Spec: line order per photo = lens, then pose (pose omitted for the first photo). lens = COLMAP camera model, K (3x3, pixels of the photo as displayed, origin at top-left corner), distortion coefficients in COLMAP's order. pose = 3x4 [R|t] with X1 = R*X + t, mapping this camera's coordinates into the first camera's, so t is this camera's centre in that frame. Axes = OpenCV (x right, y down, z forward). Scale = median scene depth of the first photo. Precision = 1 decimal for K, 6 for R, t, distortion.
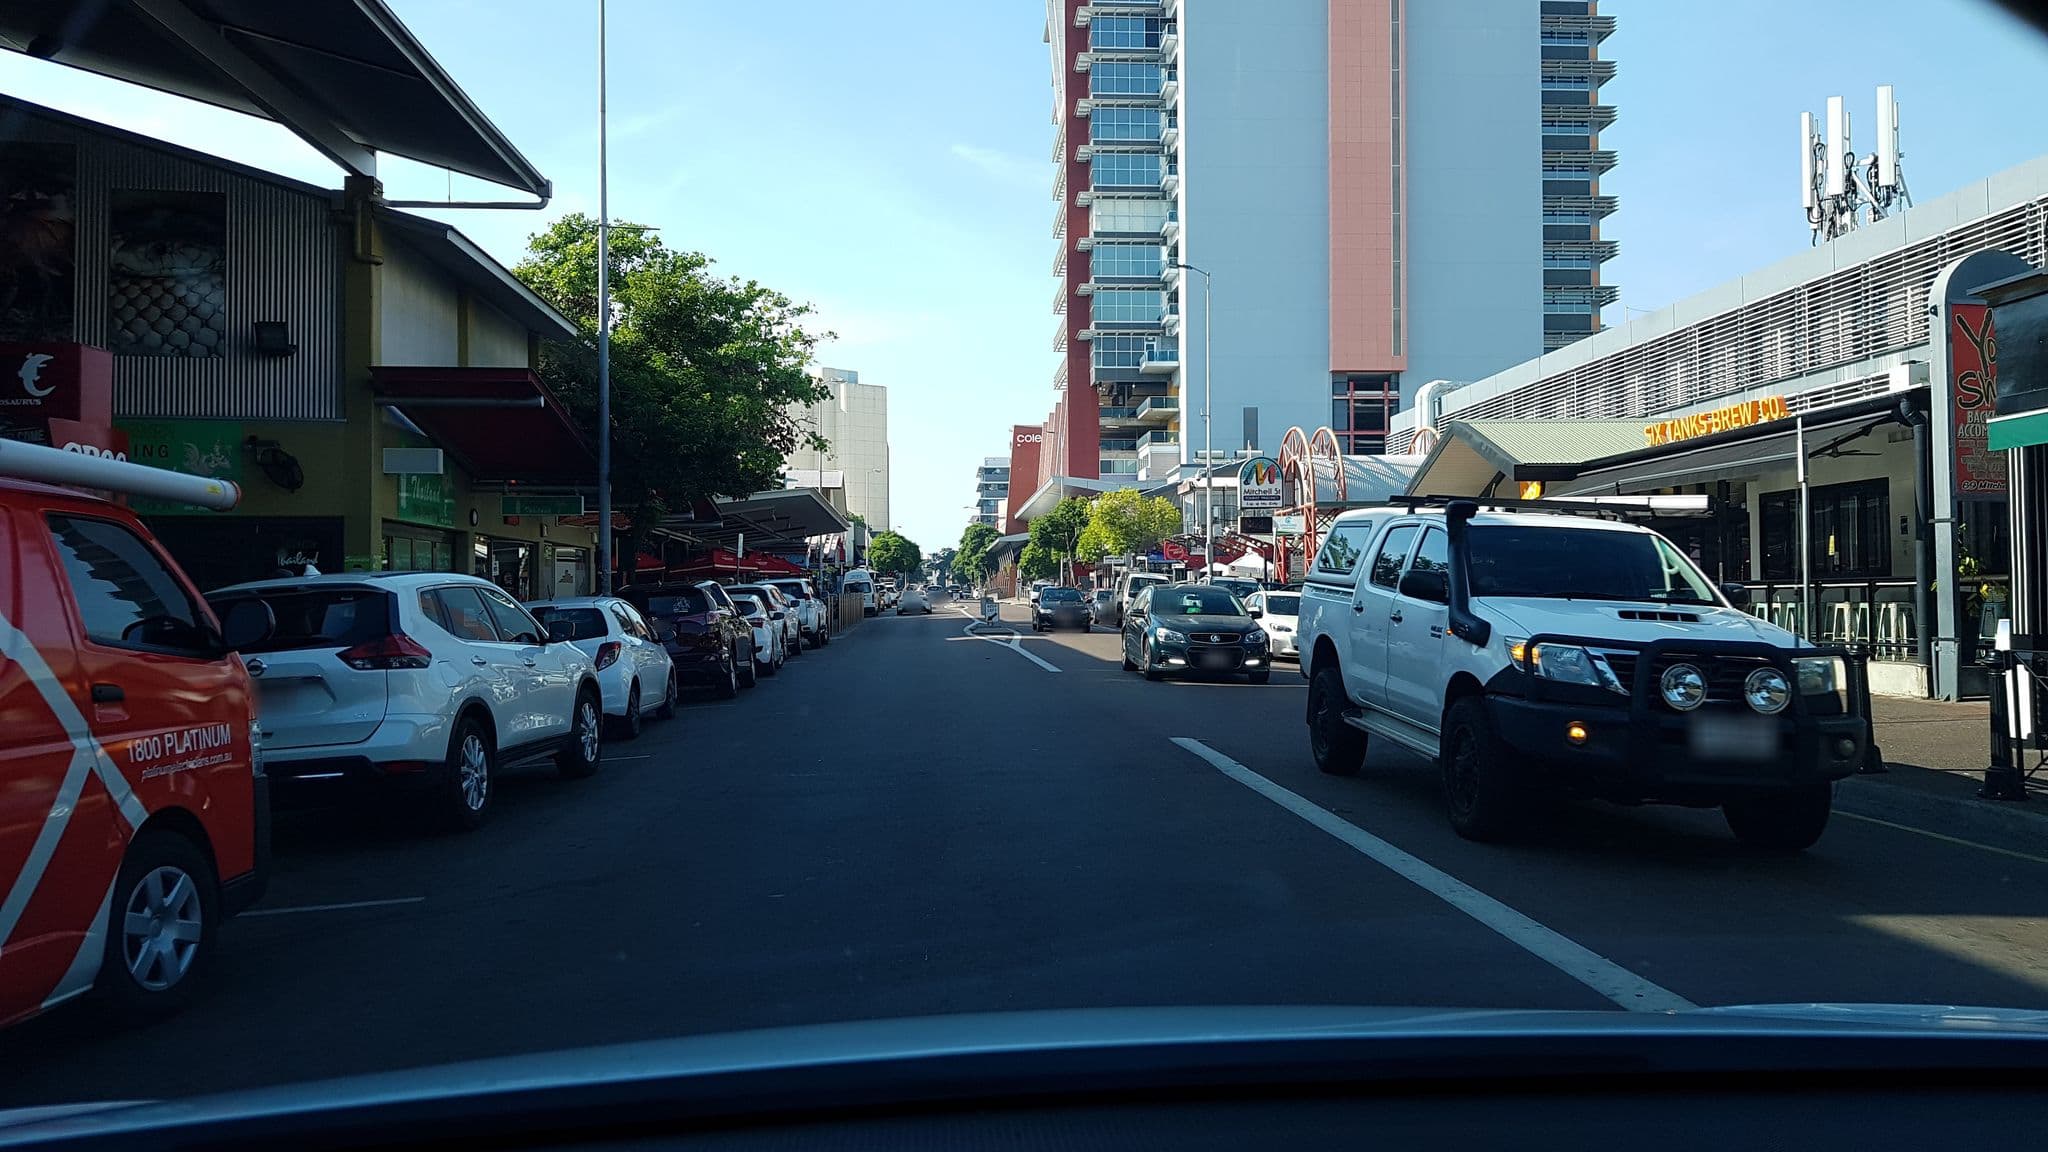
lens RADIAL K [[1545.4, 0, 1020.1], [0, 1545.4, 573.7], [0, 0, 1]] dist [0.014773, 0.002006]
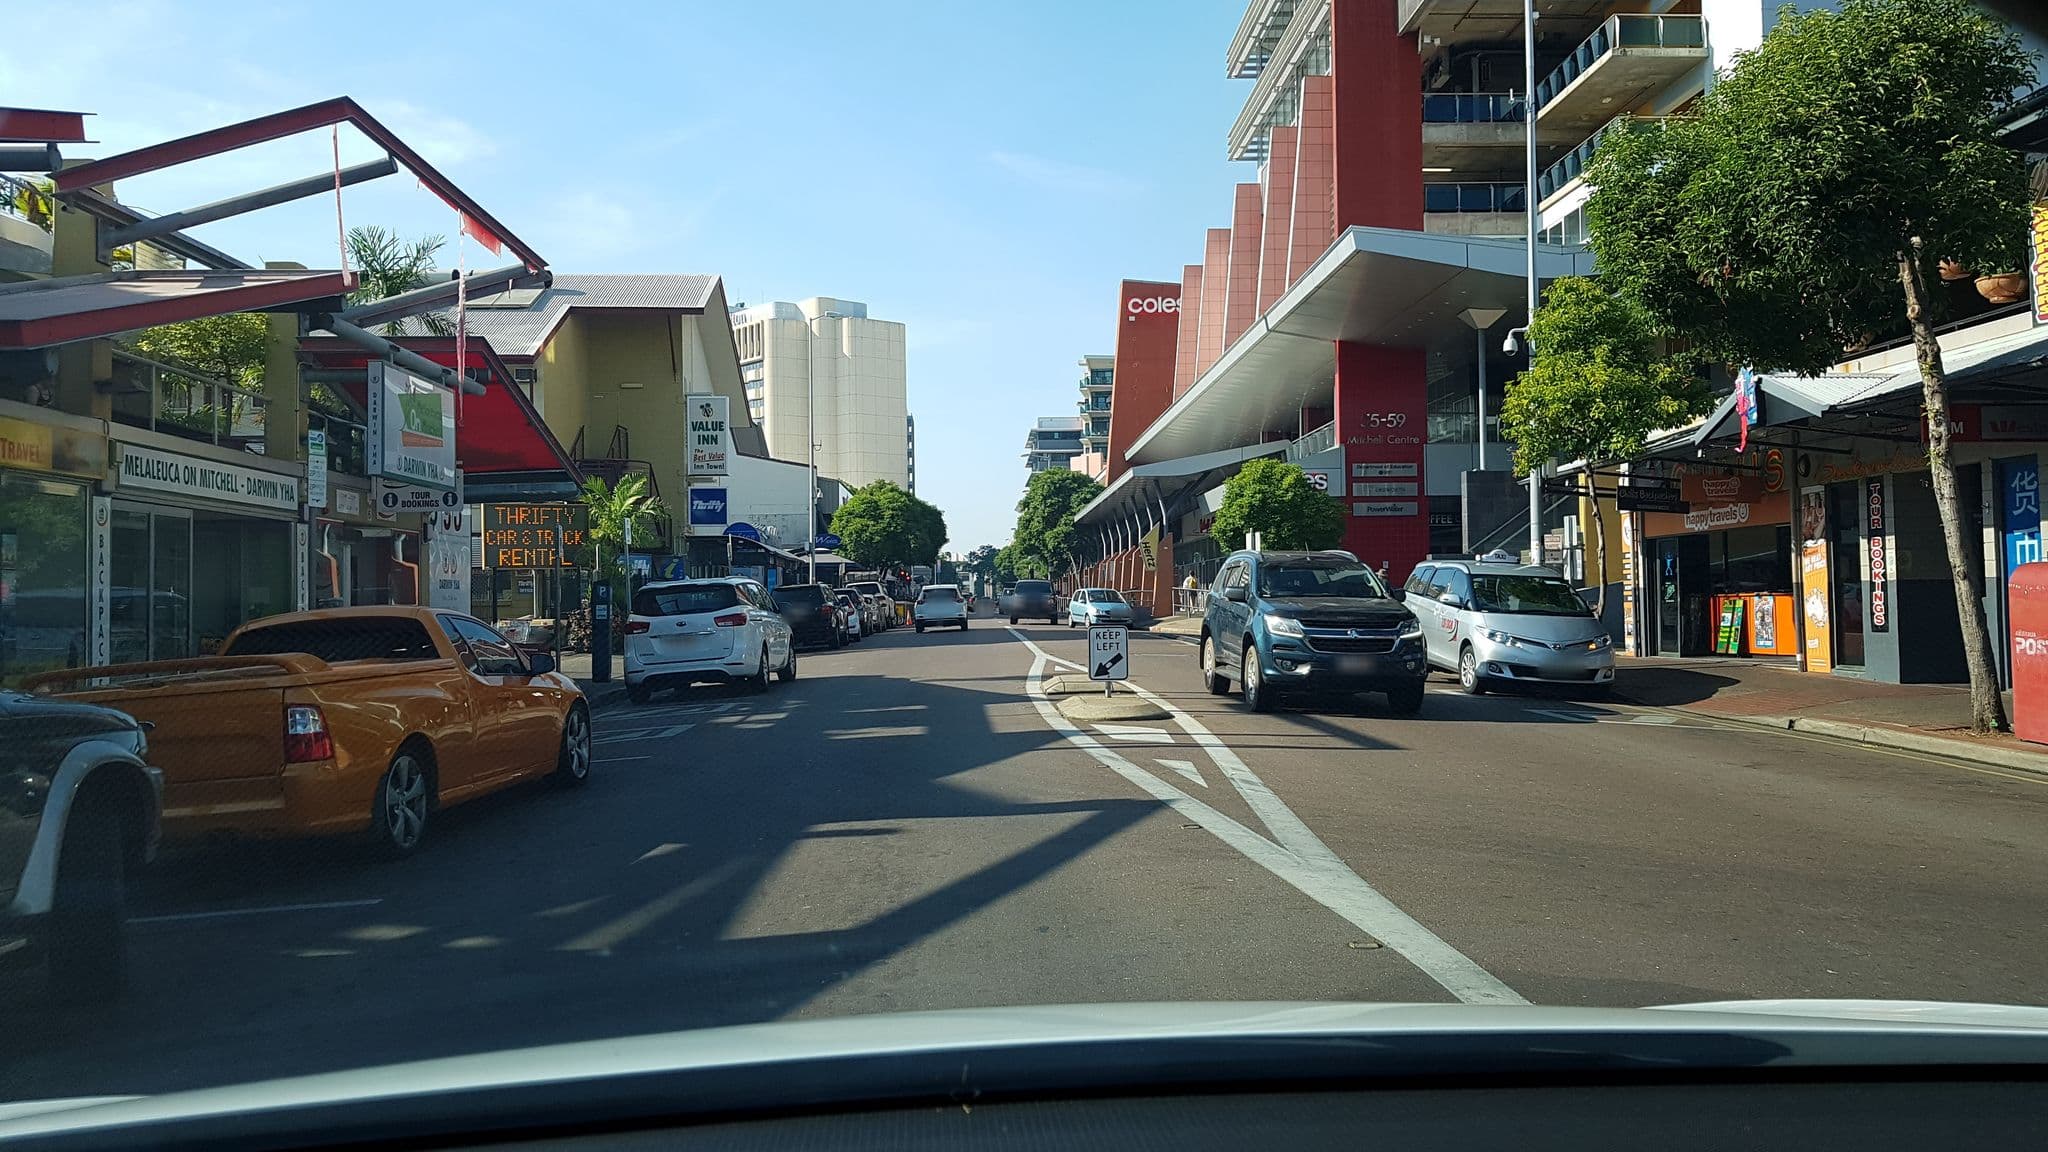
lens RADIAL K [[1545.4, 0, 1009.2], [0, 1545.4, 581.1], [0, 0, 1]] dist [0.014773, 0.002006]
pose [[0.999503, -0.005586, -0.031015, -0.014747], [0.005600, 0.999984, 0.000372, 0.002497], [0.031013, -0.000545, 0.999519, 0.264898]]
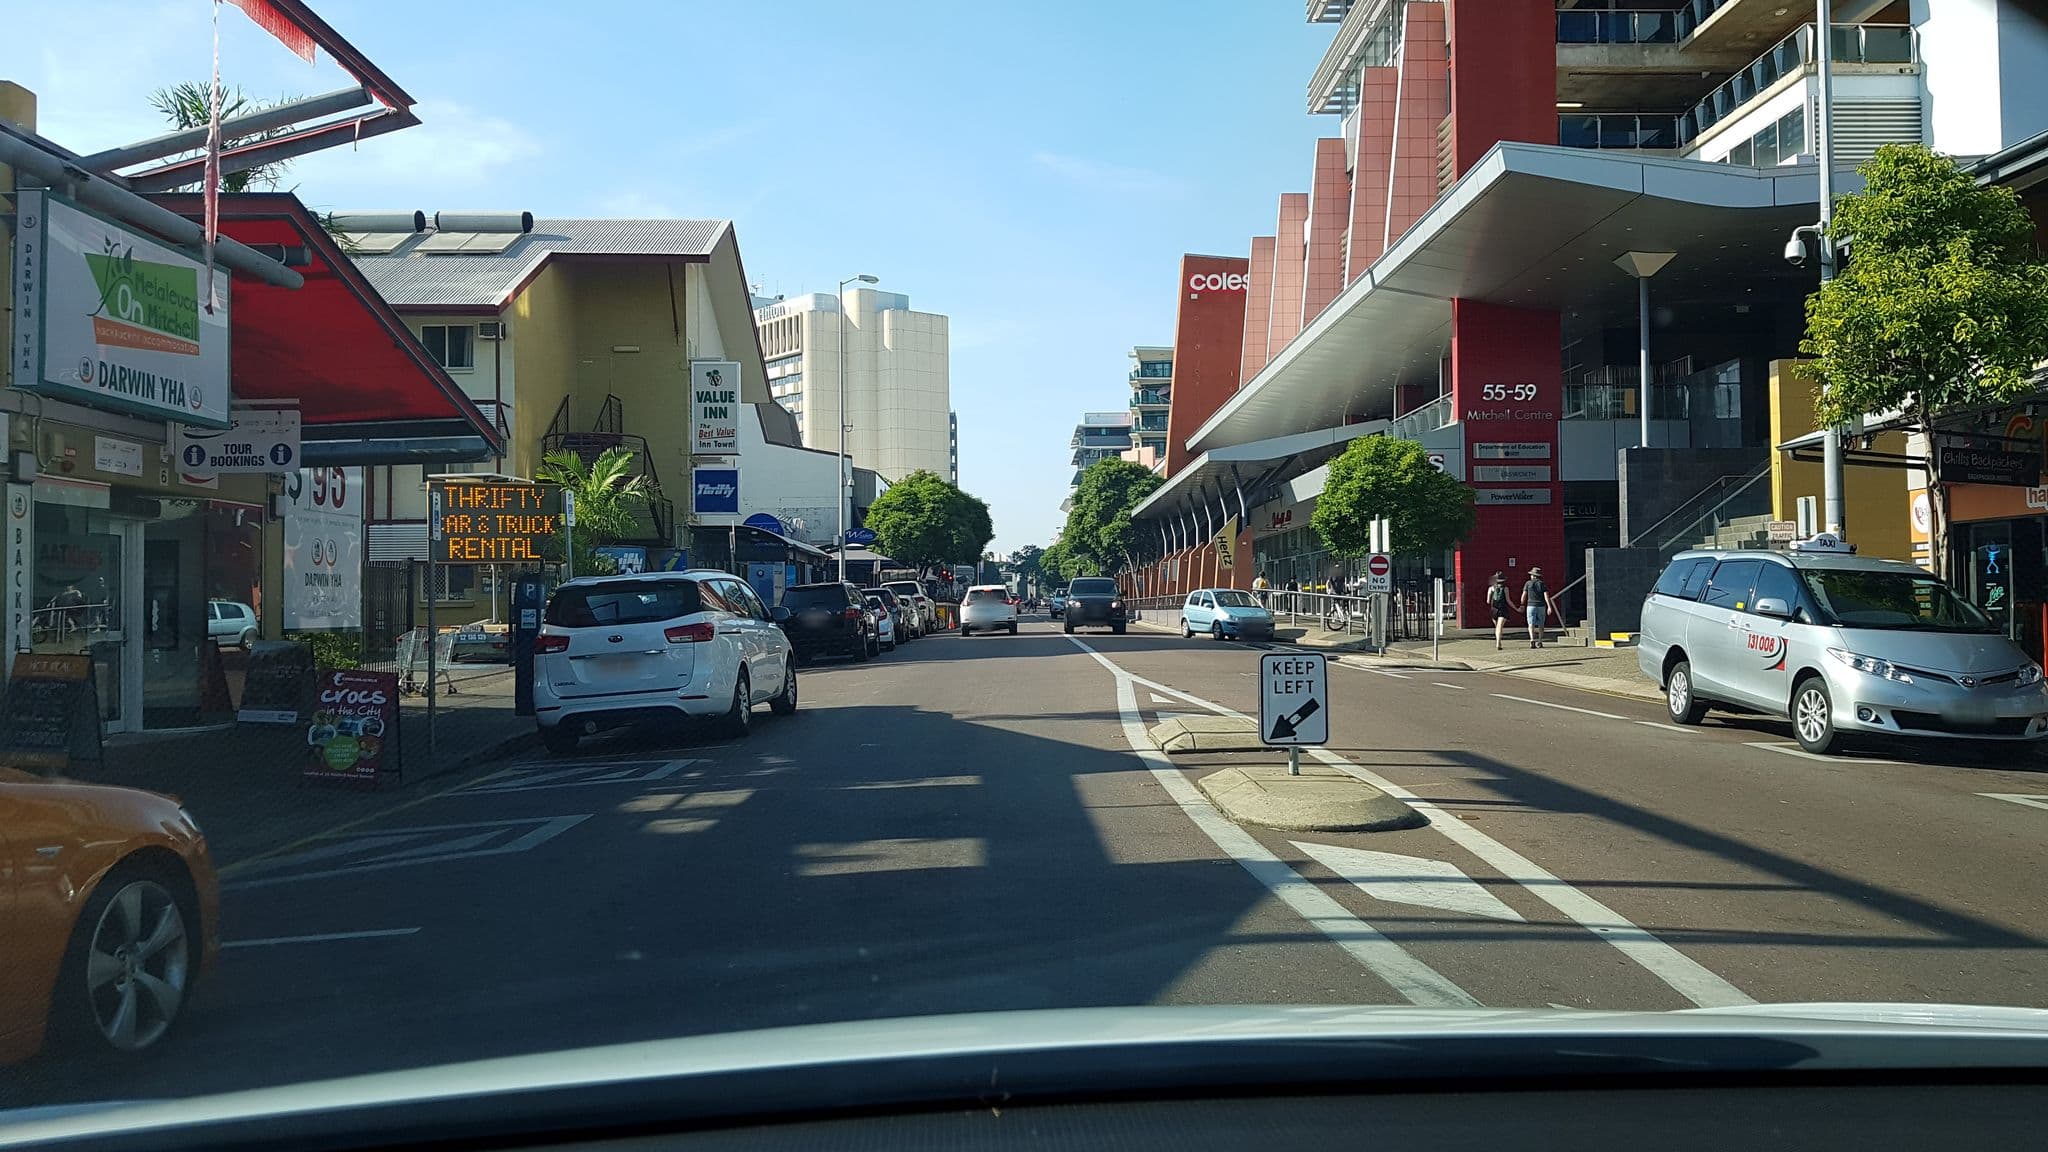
lens RADIAL K [[1545.4, 0, 1039.1], [0, 1545.4, 576.8], [0, 0, 1]] dist [0.014773, 0.002006]
pose [[0.999241, -0.002216, -0.038897, -0.016935], [0.002101, 0.999993, -0.002991, 0.002652], [0.038903, 0.002907, 0.999239, 0.287465]]
